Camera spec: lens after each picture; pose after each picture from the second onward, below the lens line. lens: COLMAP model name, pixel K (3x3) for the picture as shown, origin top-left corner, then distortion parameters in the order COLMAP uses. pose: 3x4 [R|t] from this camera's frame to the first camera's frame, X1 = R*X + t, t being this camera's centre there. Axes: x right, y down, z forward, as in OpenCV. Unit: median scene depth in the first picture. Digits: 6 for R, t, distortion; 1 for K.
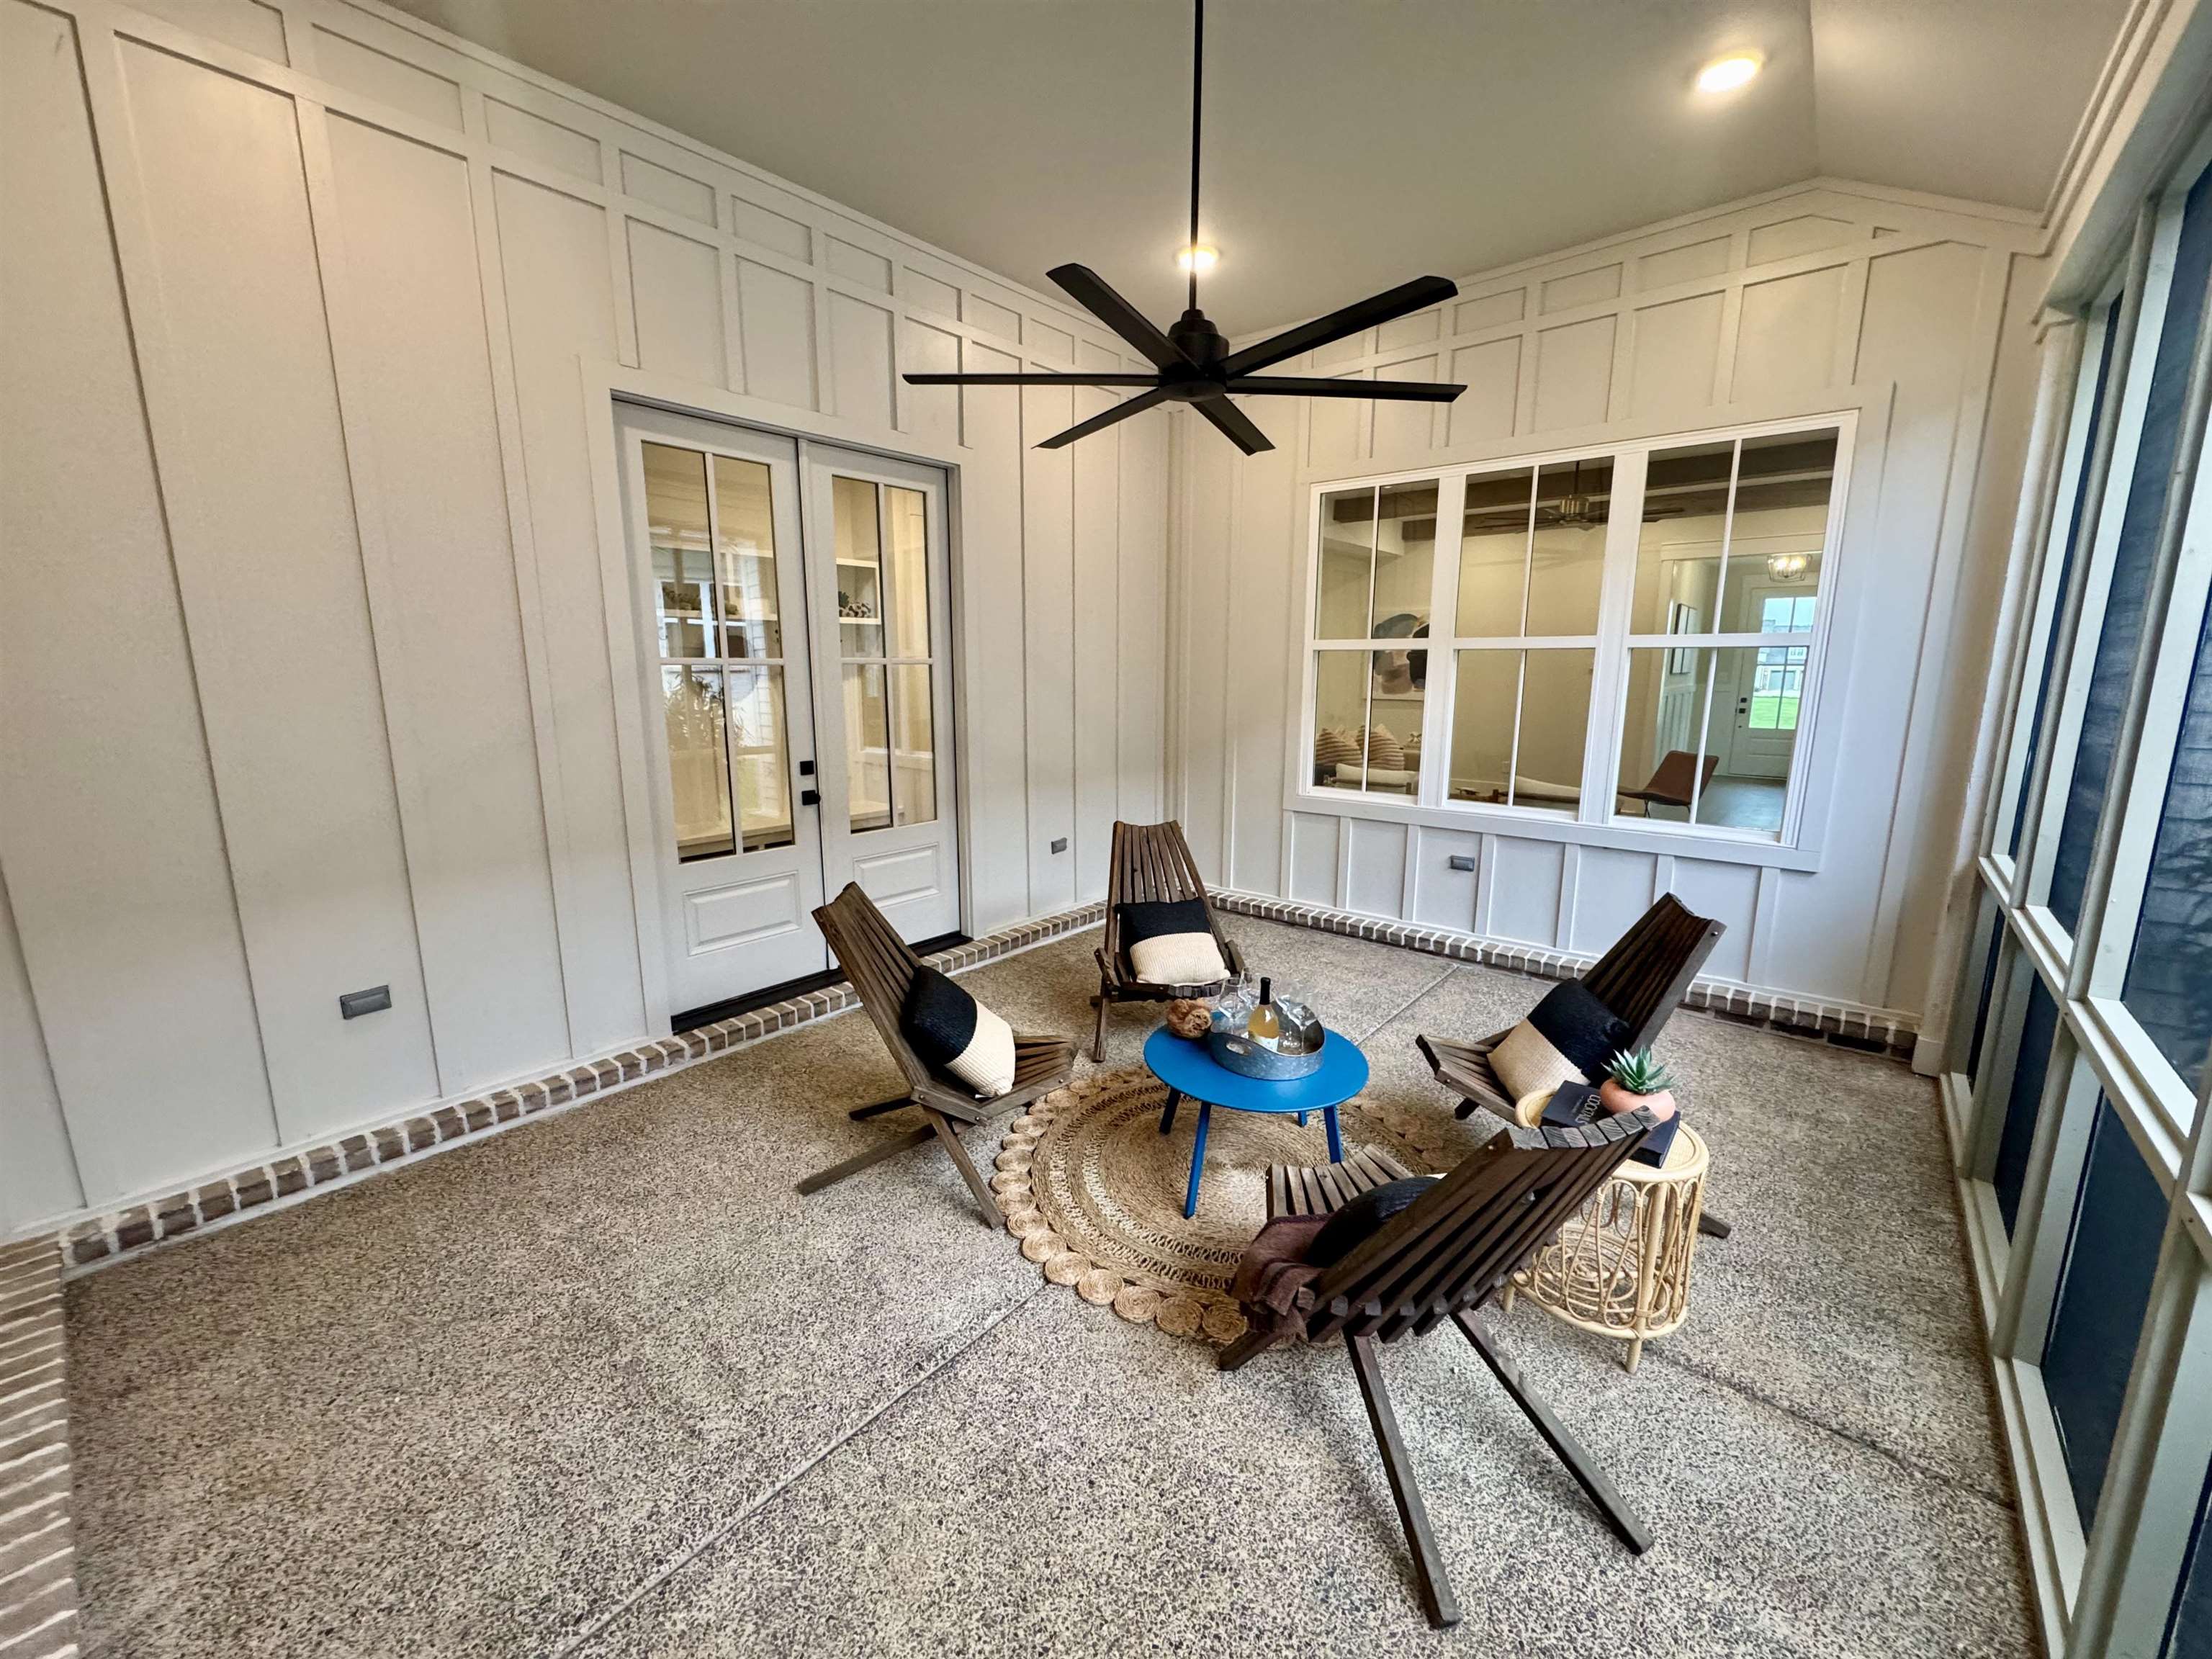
lens RADIAL K [[876.5, 0, 1102.1], [0, 876.5, 833.6], [0, 0, 1]] dist [-0.002396, 0.000837]
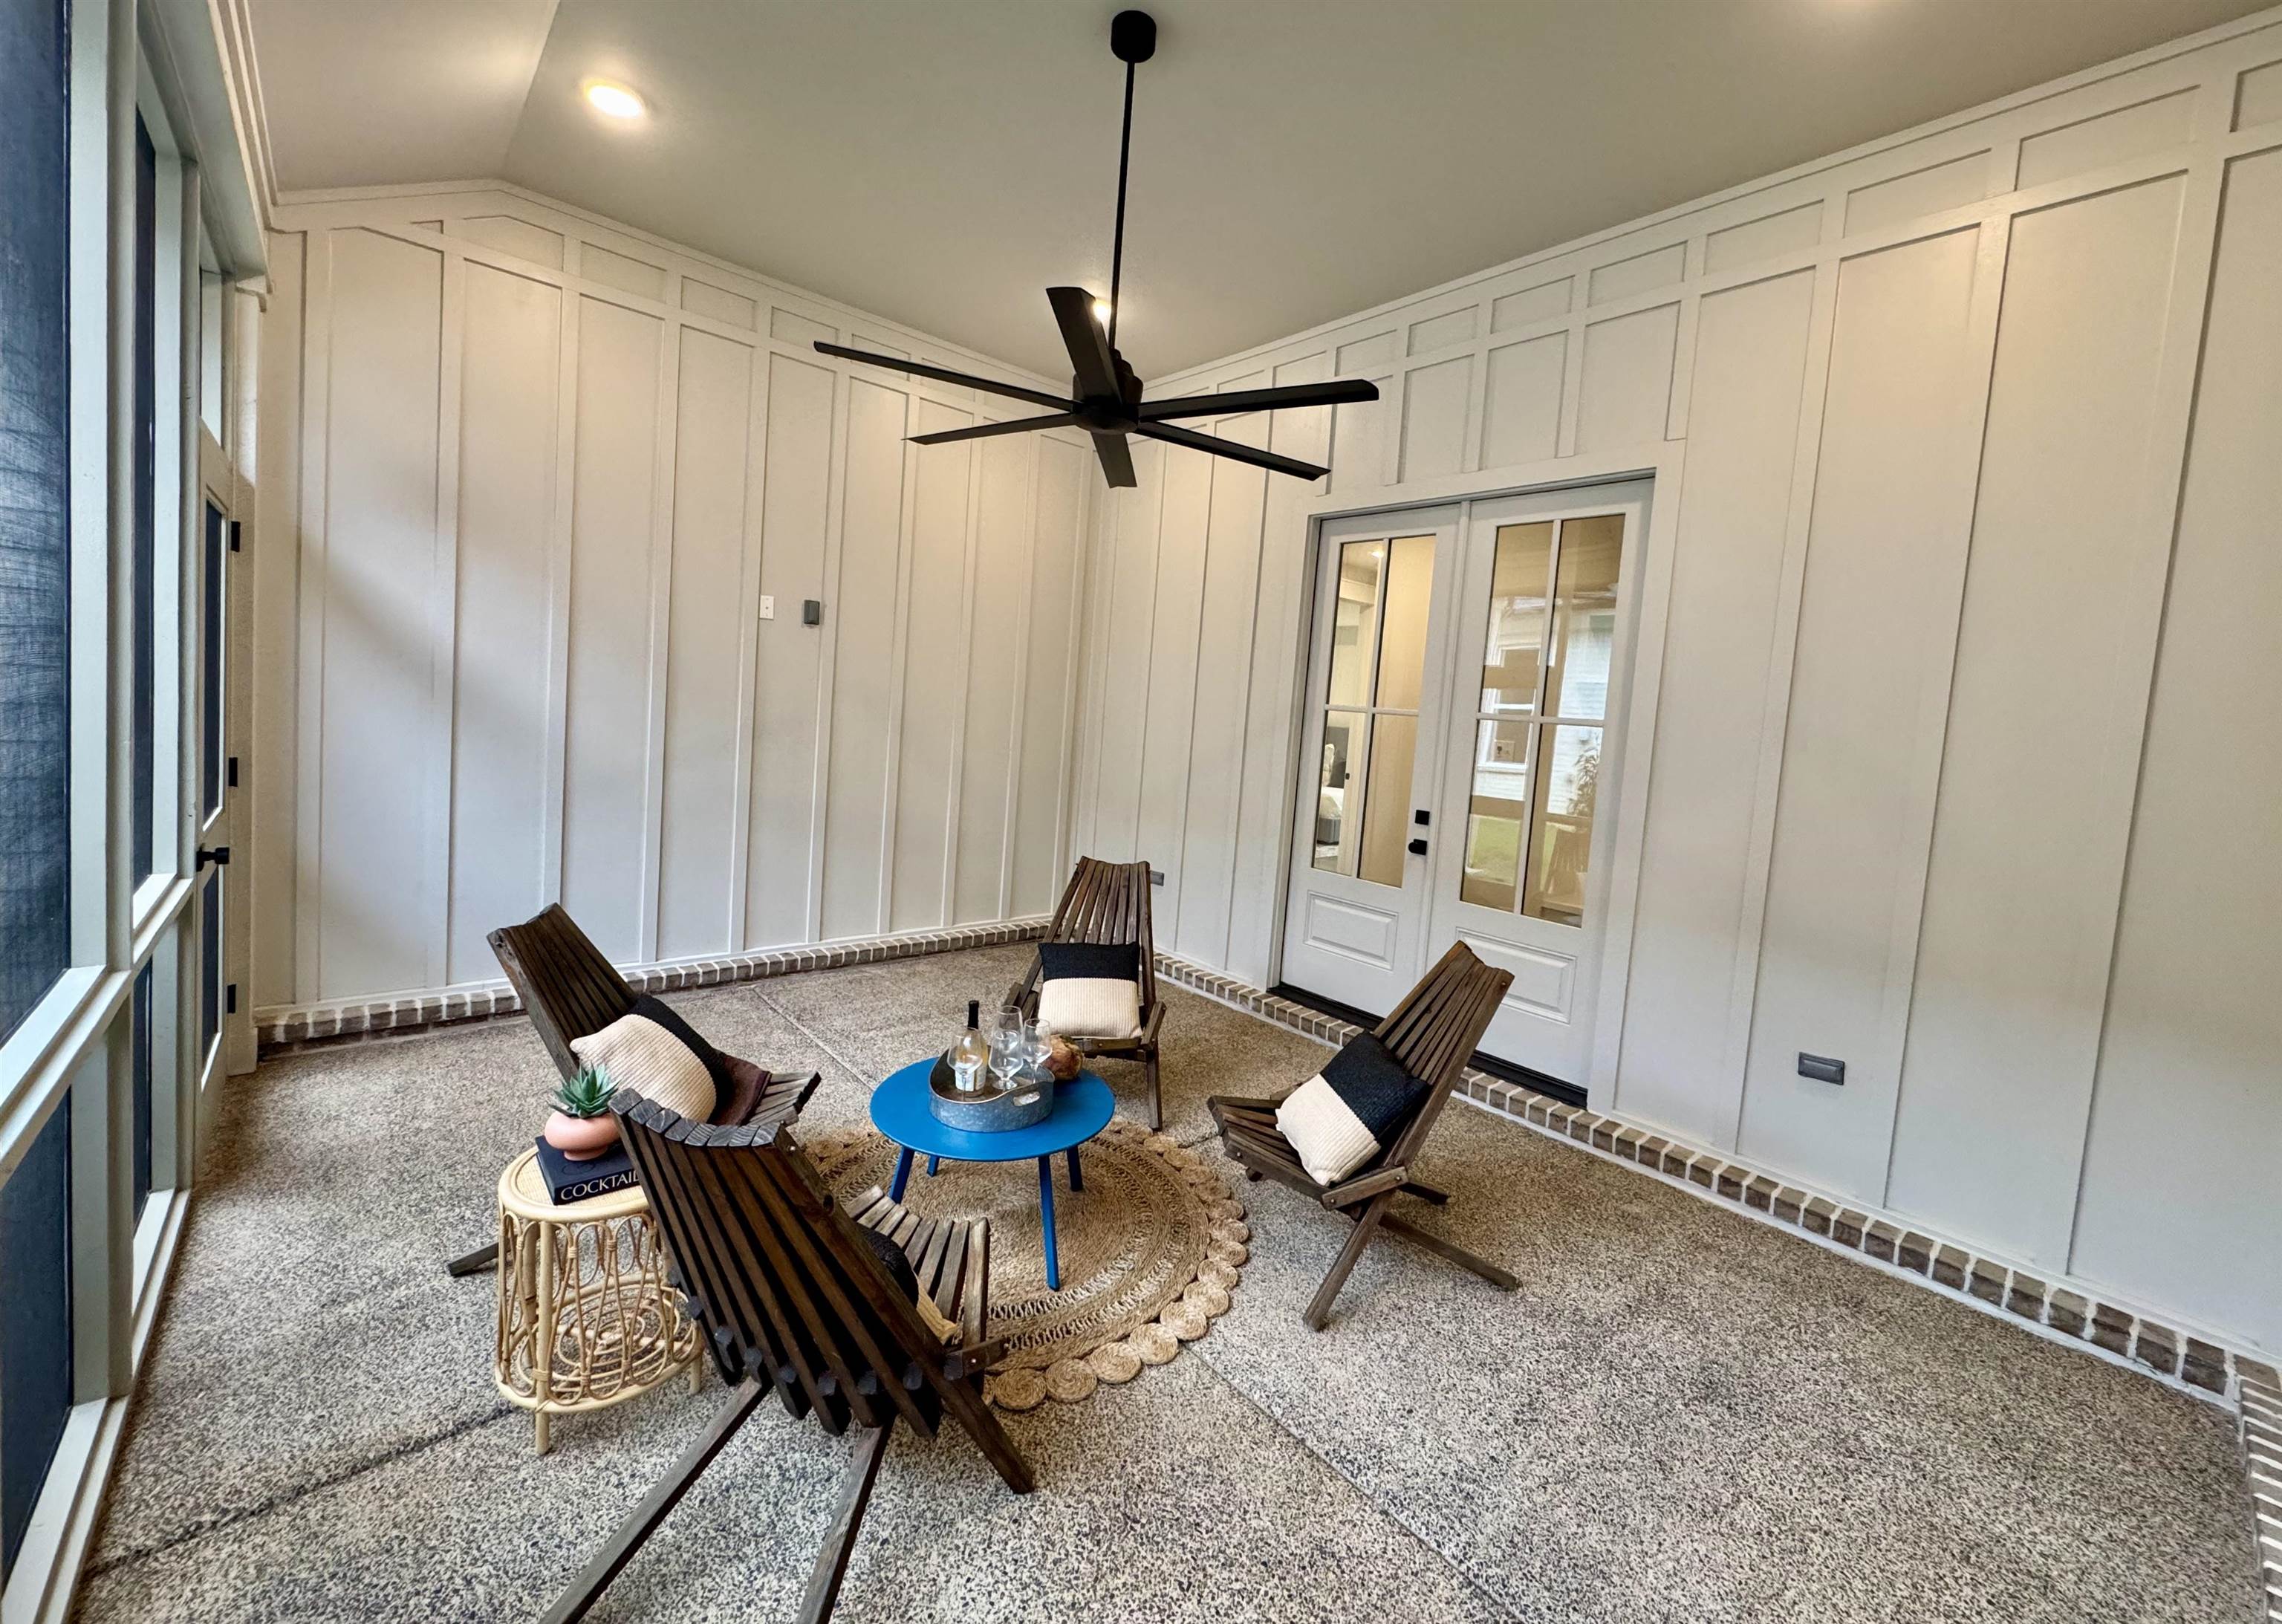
lens RADIAL K [[904.0, 0, 1142.2], [0, 904.0, 751.9], [0, 0, 1]] dist [-0.000853, -0.000085]
pose [[-0.154628, 0.057321, -0.986308, 1.091257], [-0.236845, 0.967054, 0.093334, -0.250986], [0.959164, 0.248034, -0.135958, 1.212166]]
